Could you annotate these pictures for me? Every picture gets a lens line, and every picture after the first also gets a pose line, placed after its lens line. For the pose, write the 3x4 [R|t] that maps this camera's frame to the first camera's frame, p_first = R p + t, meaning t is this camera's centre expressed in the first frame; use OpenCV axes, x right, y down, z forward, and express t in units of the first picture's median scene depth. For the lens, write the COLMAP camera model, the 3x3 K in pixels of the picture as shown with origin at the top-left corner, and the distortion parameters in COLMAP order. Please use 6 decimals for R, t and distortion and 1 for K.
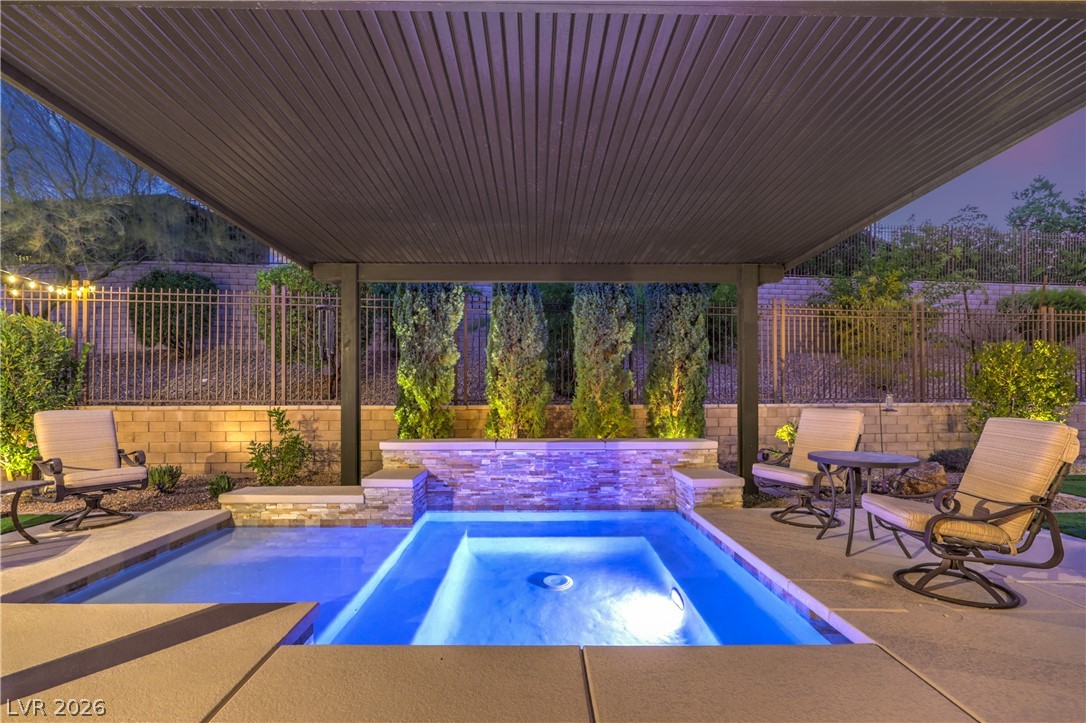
lens RADIAL K [[491.4, 0, 532.5], [0, 491.4, 396.2], [0, 0, 1]] dist [-0.001070, -0.000080]
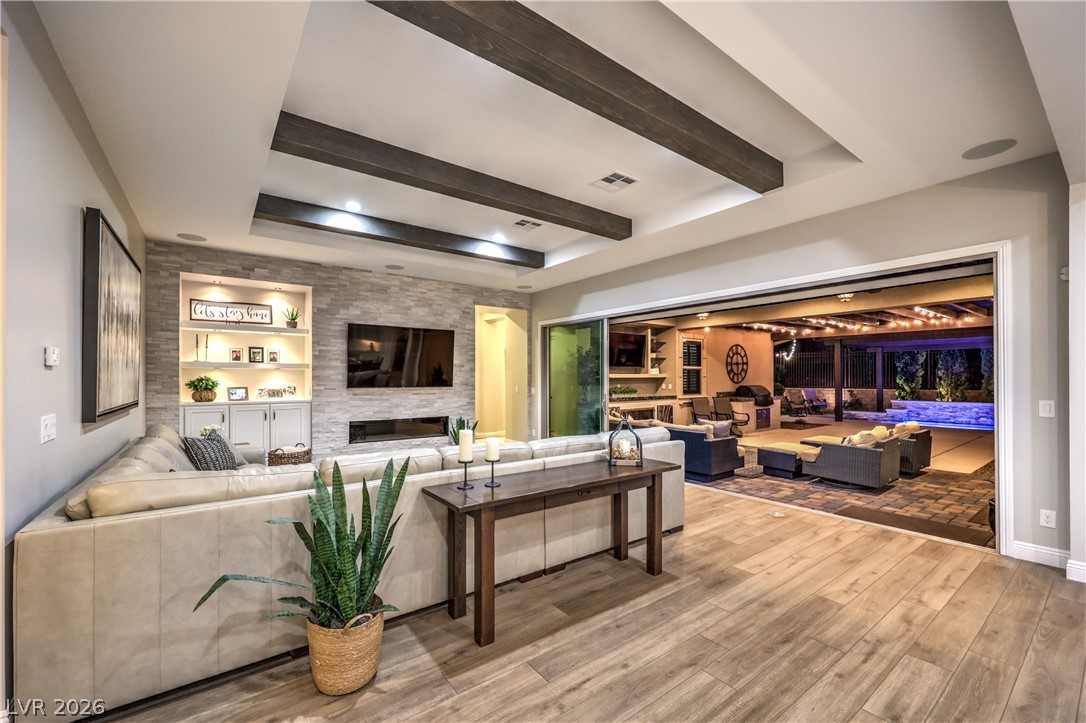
lens RADIAL K [[441.9, 0, 543.1], [0, 441.9, 374.1], [0, 0, 1]] dist [0.000071, 0.000075]
pose [[0.593877, -0.008745, -0.804508, 0.732762], [0.006917, 0.999959, -0.005763, -0.087654], [0.804526, -0.002143, 0.593913, -2.790030]]
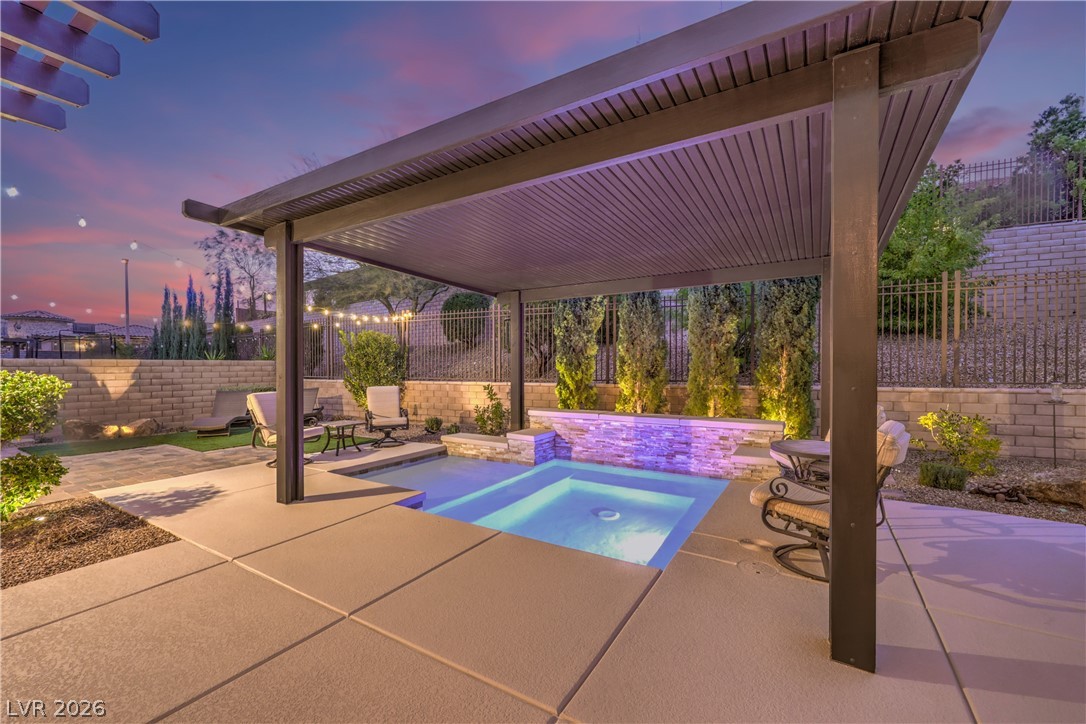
lens RADIAL K [[441.9, 0, 543.1], [0, 441.9, 374.6], [0, 0, 1]] dist [0.000071, 0.000075]
pose [[0.848655, 0.007896, -0.528888, 0.444020], [0.003925, 0.999767, 0.021224, -0.044043], [0.528932, -0.020088, 0.848426, -0.124024]]
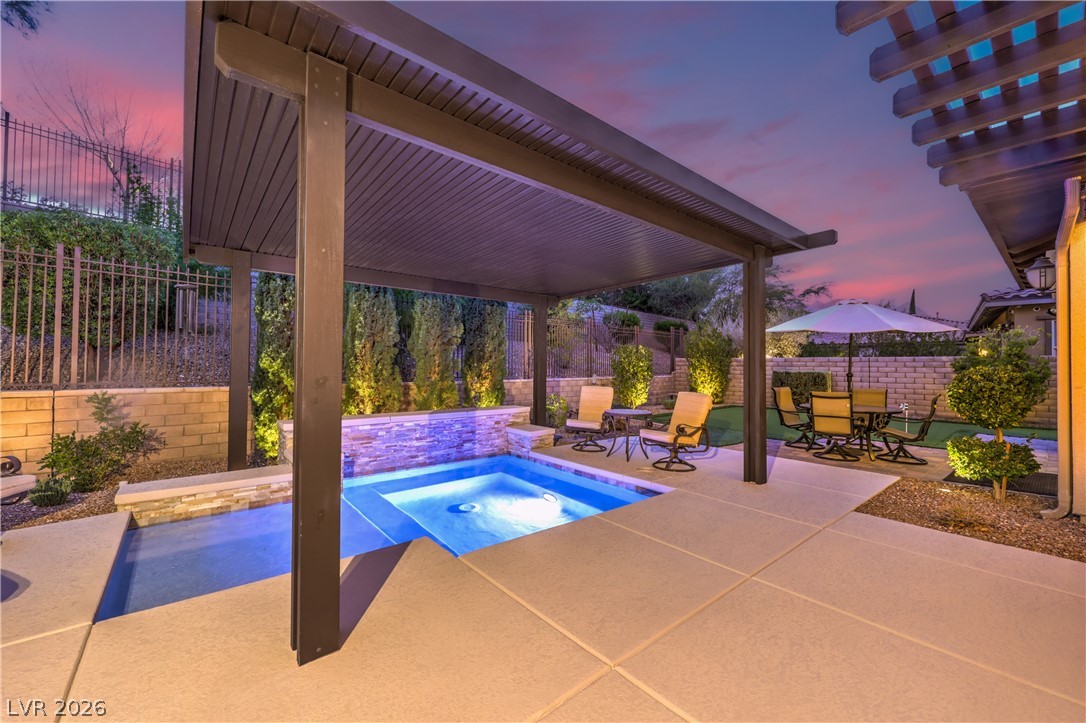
lens RADIAL K [[435.8, 0, 543.0], [0, 435.8, 361.5], [0, 0, 1]] dist [-0.000165, 0.000069]
pose [[0.768506, 0.014648, 0.639675, -0.486340], [-0.011838, 0.999892, -0.008674, -0.041957], [-0.639733, -0.000907, 0.768597, -0.099227]]
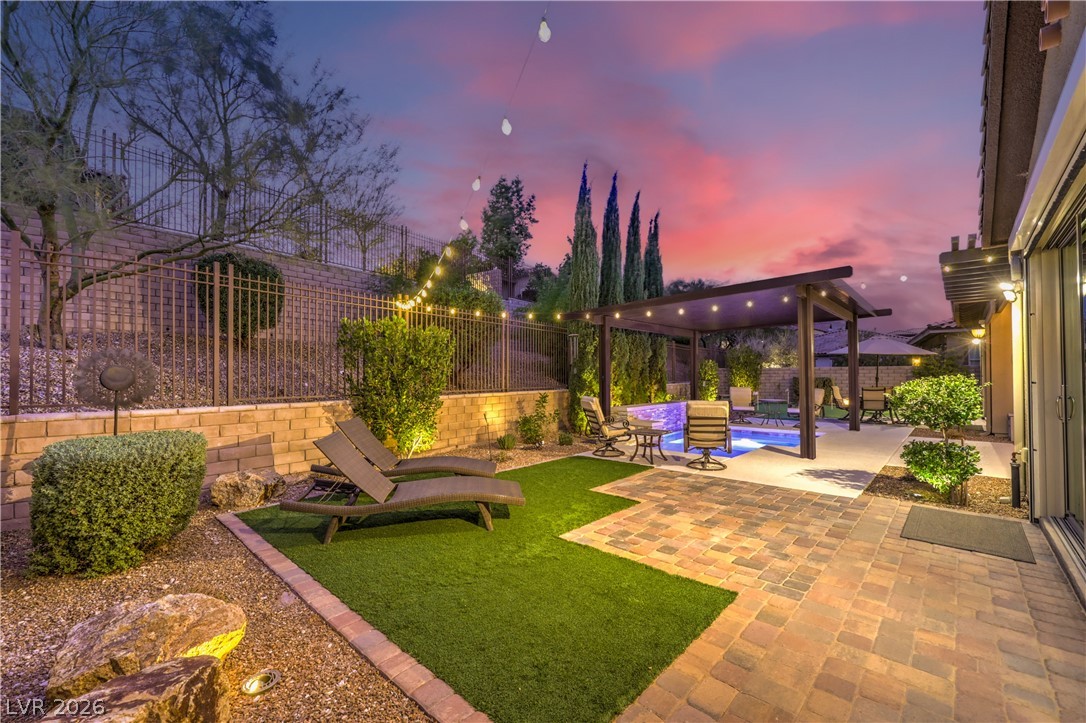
lens RADIAL K [[441.9, 0, 543.1], [0, 441.9, 374.1], [0, 0, 1]] dist [0.000071, 0.000075]
pose [[0.684836, -0.001092, 0.728697, -1.892173], [0.002926, 0.999995, -0.001252, -0.045720], [-0.728691, 0.002990, 0.684836, -0.006230]]
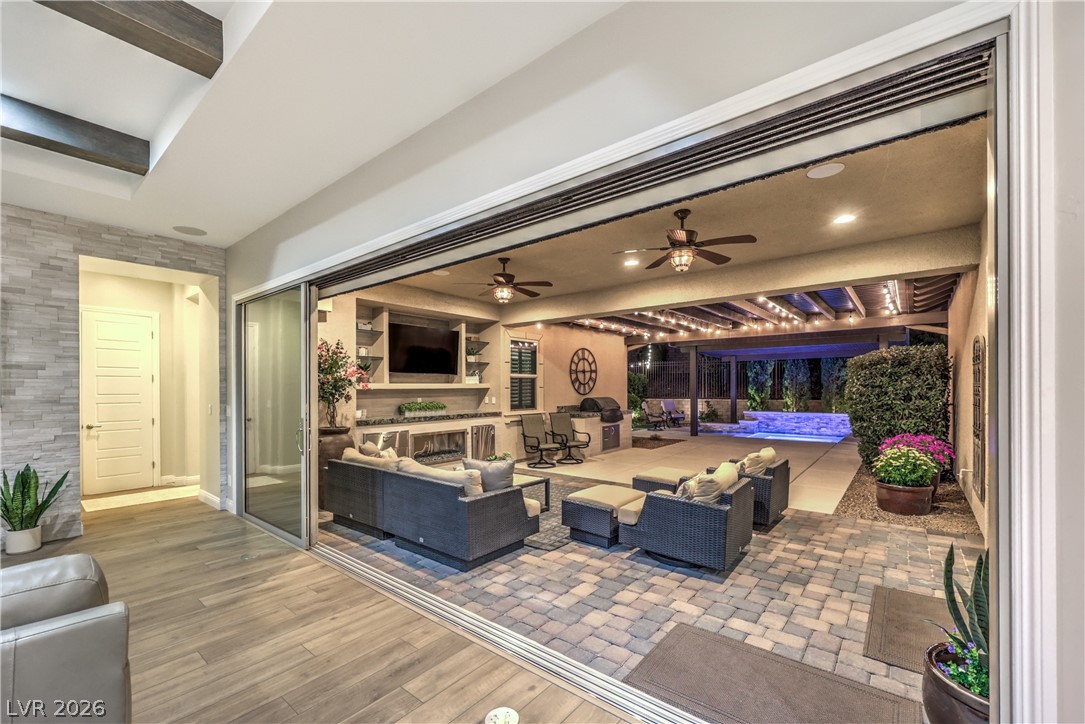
lens RADIAL K [[447.3, 0, 544.7], [0, 447.3, 389.0], [0, 0, 1]] dist [-0.000041, -0.000006]
pose [[0.772976, -0.003238, -0.634427, 0.567071], [0.008902, 0.999944, 0.005743, -0.084803], [0.634372, -0.010087, 0.772962, -2.176281]]
